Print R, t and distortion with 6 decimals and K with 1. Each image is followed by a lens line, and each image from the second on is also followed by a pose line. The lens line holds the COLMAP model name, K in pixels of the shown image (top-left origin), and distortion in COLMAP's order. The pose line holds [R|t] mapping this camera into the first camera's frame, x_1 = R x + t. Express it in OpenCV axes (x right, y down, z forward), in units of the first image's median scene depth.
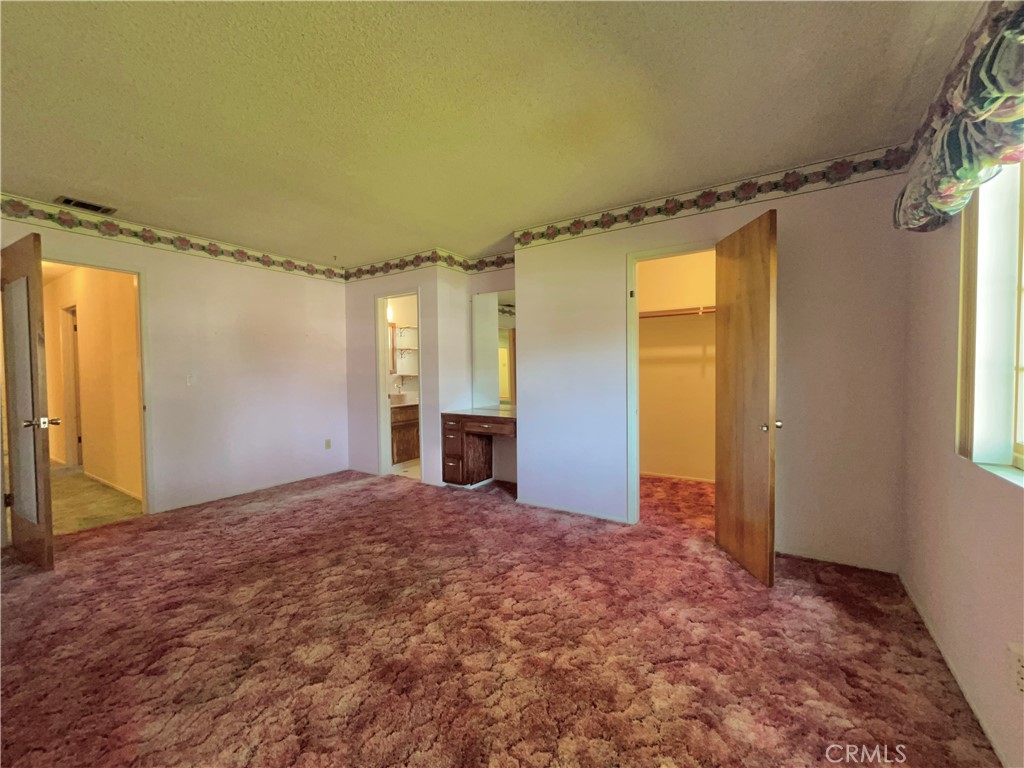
lens RADIAL K [[418.0, 0, 511.8], [0, 418.0, 382.4], [0, 0, 1]] dist [-0.000790, -0.000665]
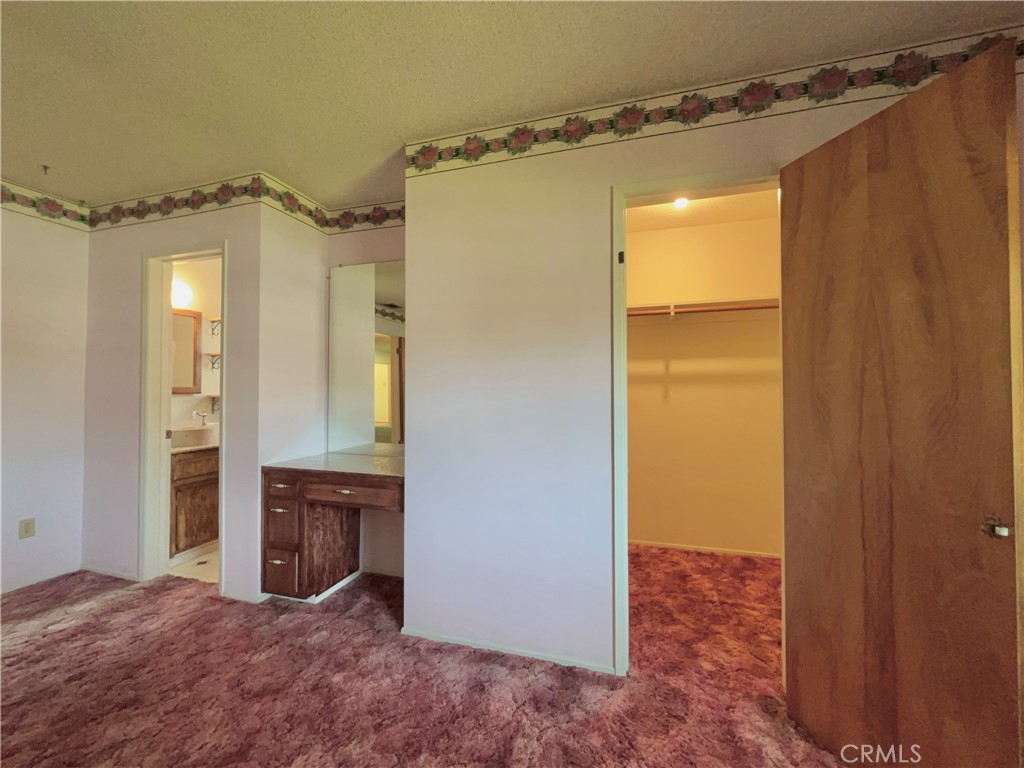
lens RADIAL K [[418.0, 0, 510.6], [0, 418.0, 383.9], [0, 0, 1]] dist [-0.000790, -0.000665]
pose [[0.962209, 0.015634, 0.271863, -0.005090], [-0.003206, 0.998932, -0.046097, -0.011520], [-0.272293, 0.043483, 0.961231, 0.381700]]
